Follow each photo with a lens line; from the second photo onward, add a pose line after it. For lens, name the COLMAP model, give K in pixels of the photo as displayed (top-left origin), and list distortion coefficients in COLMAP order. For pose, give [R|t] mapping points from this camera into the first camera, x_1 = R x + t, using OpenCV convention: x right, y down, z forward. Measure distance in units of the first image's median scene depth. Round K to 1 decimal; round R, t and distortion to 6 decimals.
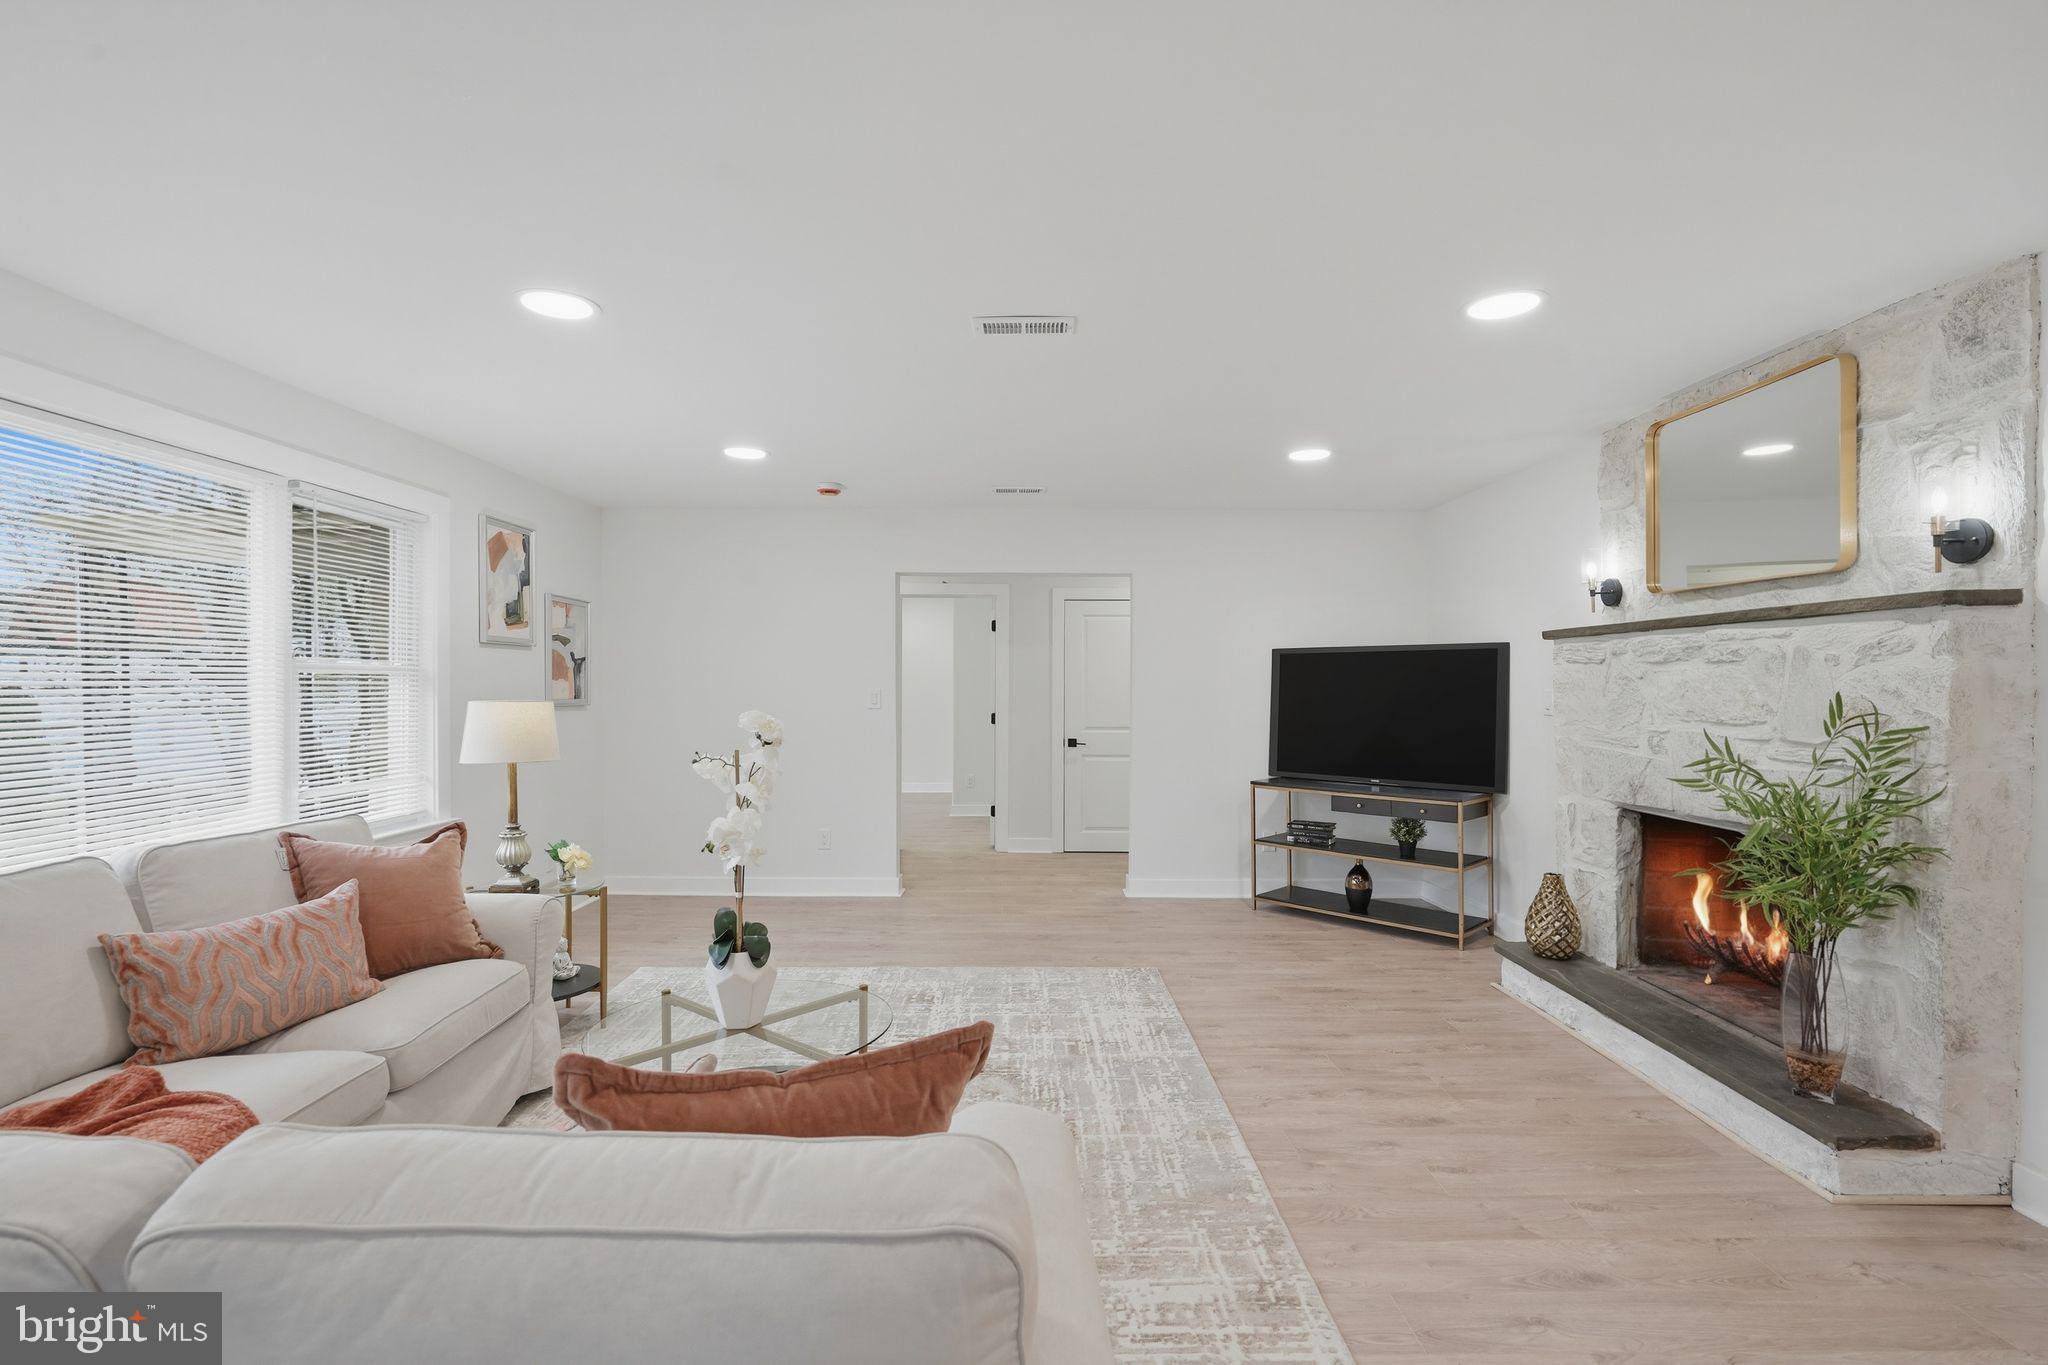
lens RADIAL K [[939.3, 0, 1023.0], [0, 939.3, 684.7], [0, 0, 1]] dist [-0.001230, 0.002469]
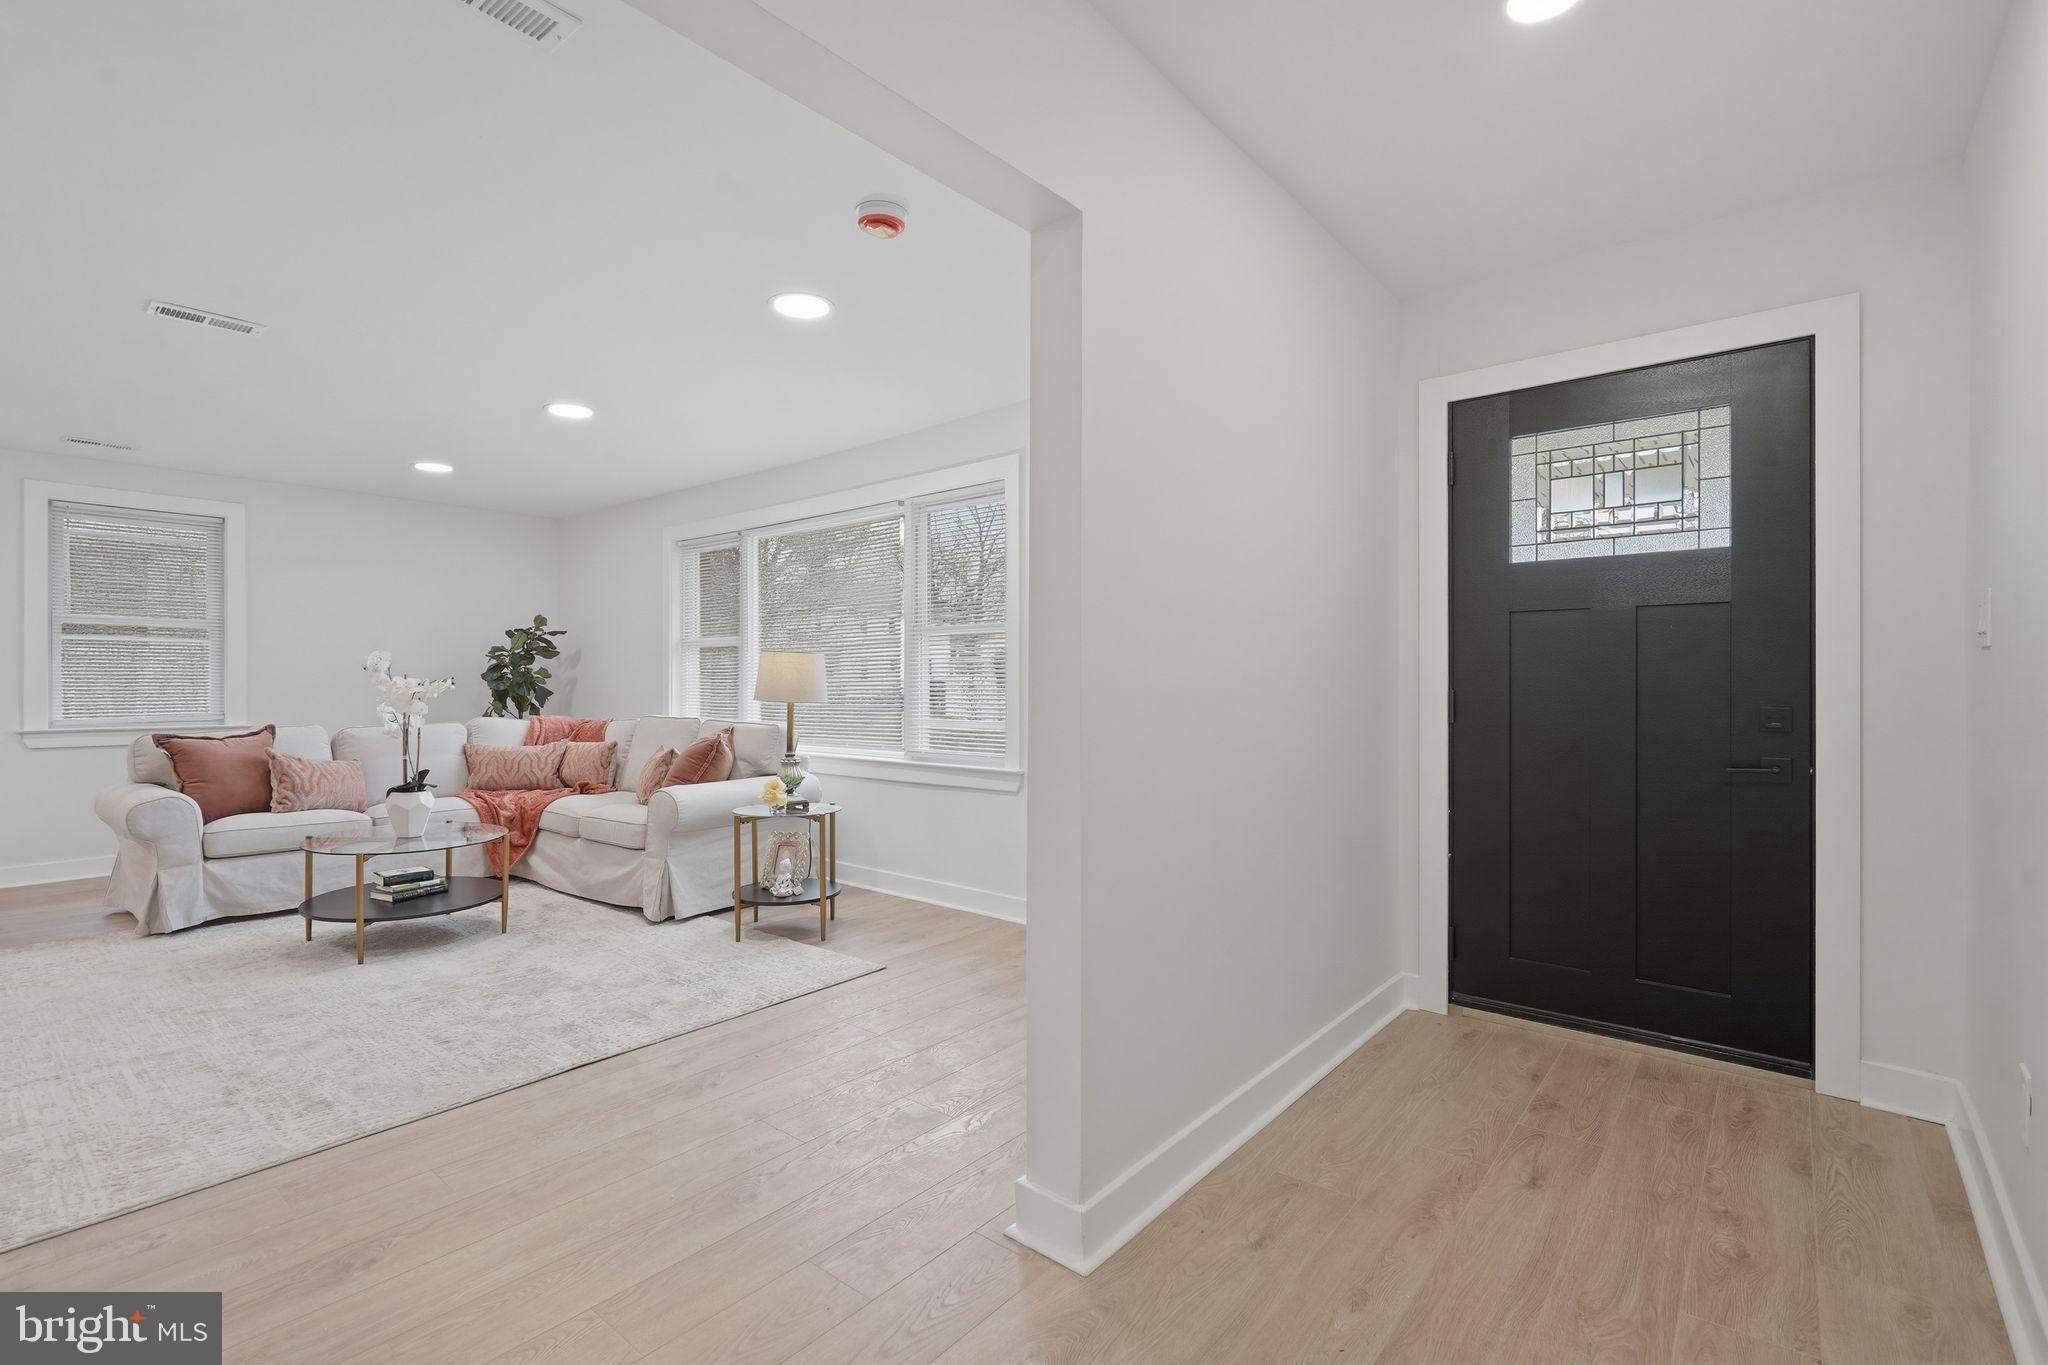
lens RADIAL K [[939.3, 0, 1025.1], [0, 939.3, 682.5], [0, 0, 1]] dist [-0.001230, 0.002469]
pose [[-0.648021, 0.000961, -0.761622, 0.185537], [0.000925, 0.999999, 0.000475, 0.056038], [0.761622, -0.000397, -0.648022, 2.014106]]
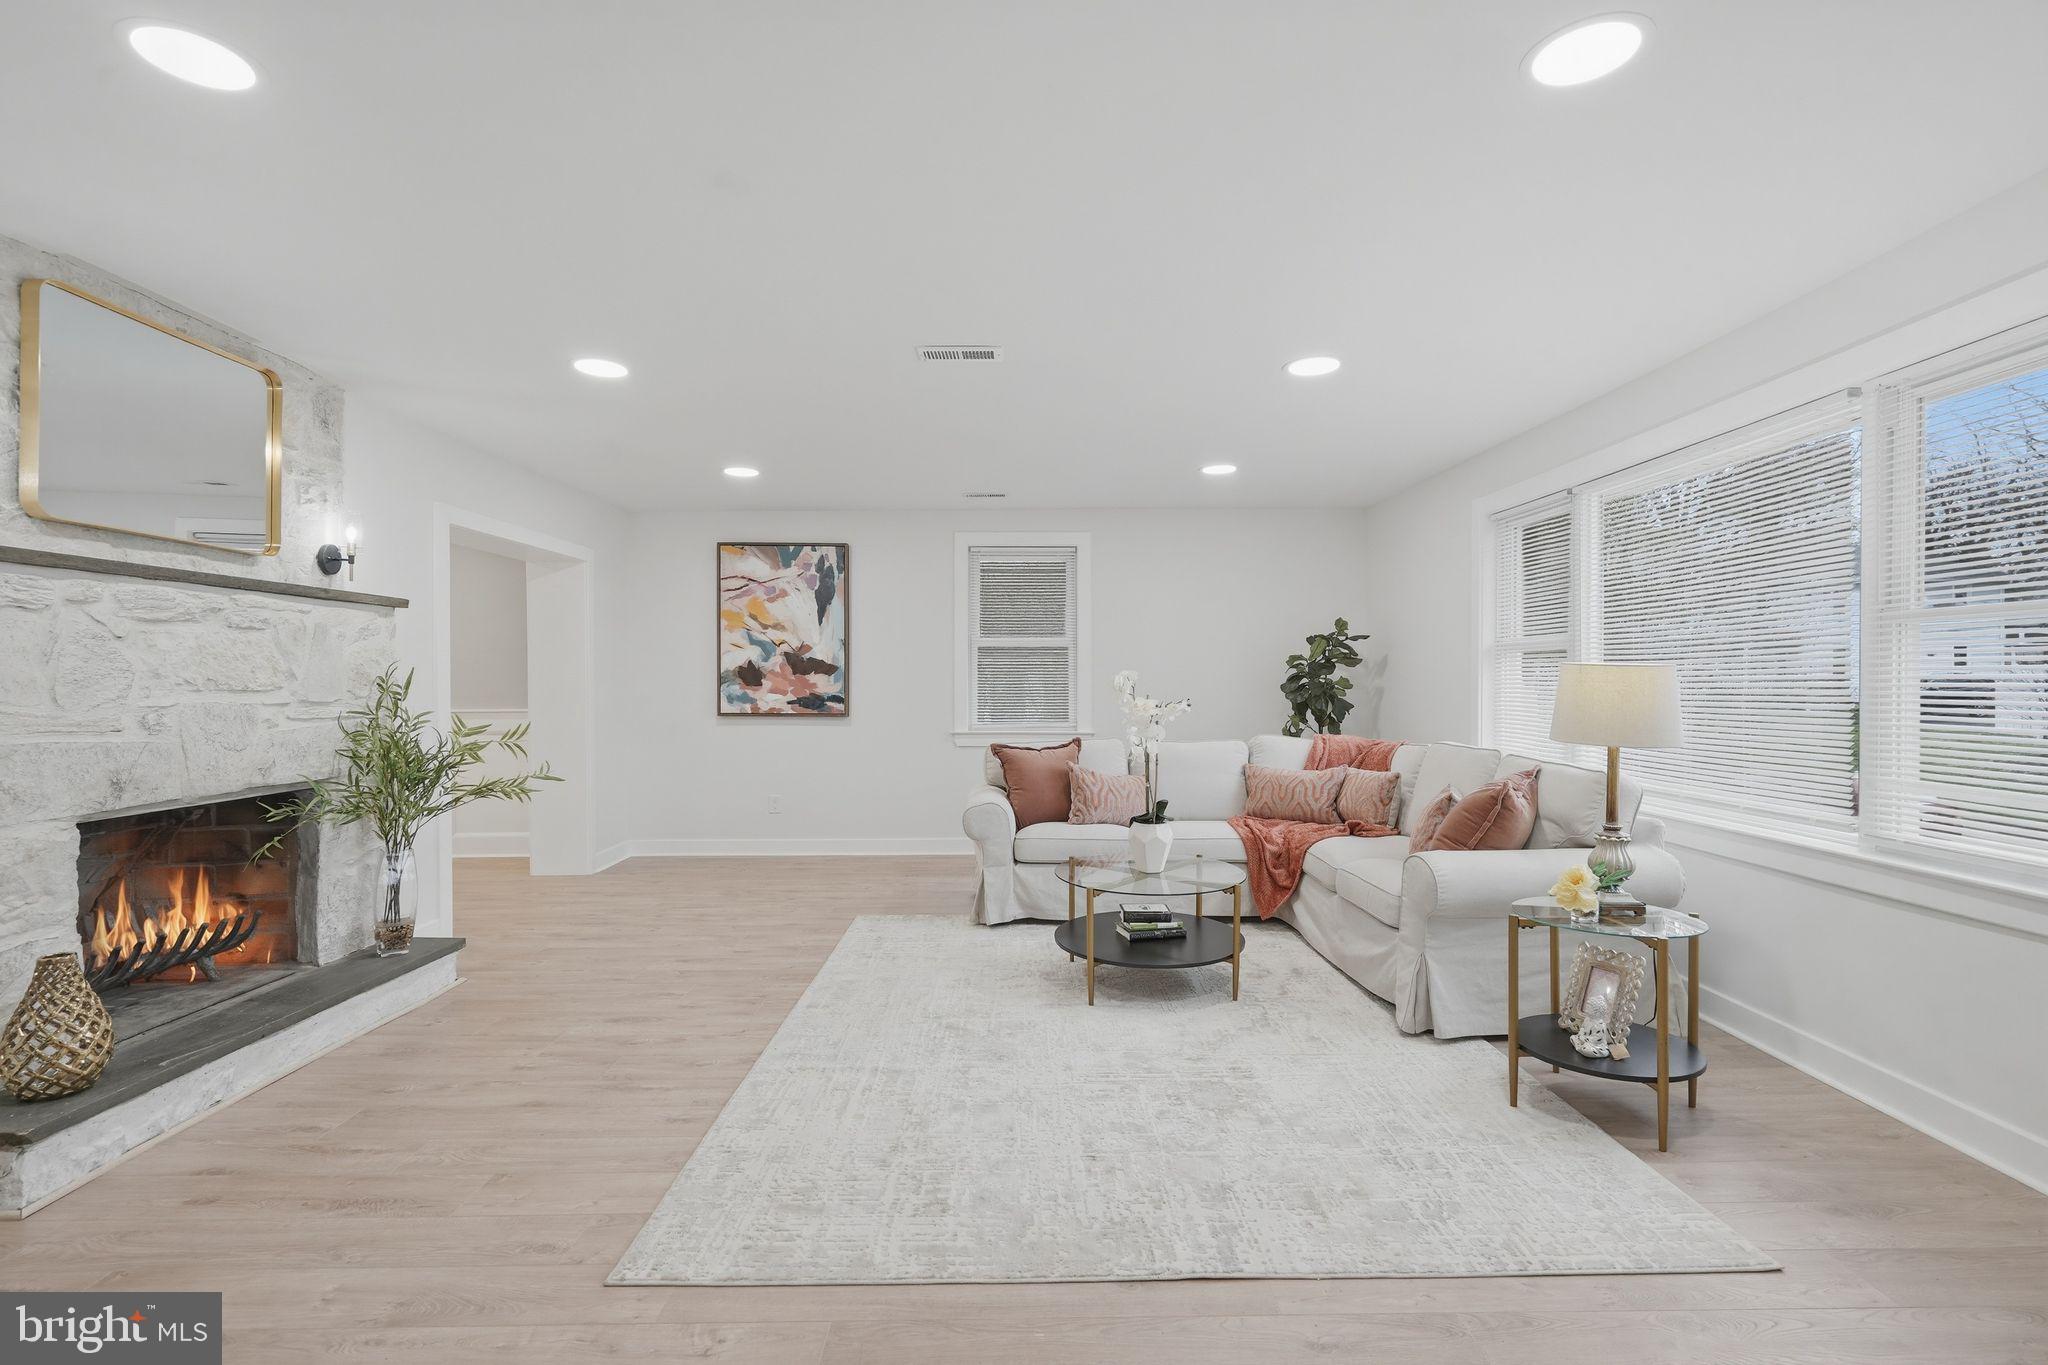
lens RADIAL K [[974.0, 0, 1025.6], [0, 974.0, 690.7], [0, 0, 1]] dist [0.000520, 0.001671]
pose [[-0.999990, 0.002975, 0.003274, -0.067637], [0.003010, 0.999939, 0.010621, 0.028811], [-0.003242, 0.010631, -0.999938, 1.789185]]
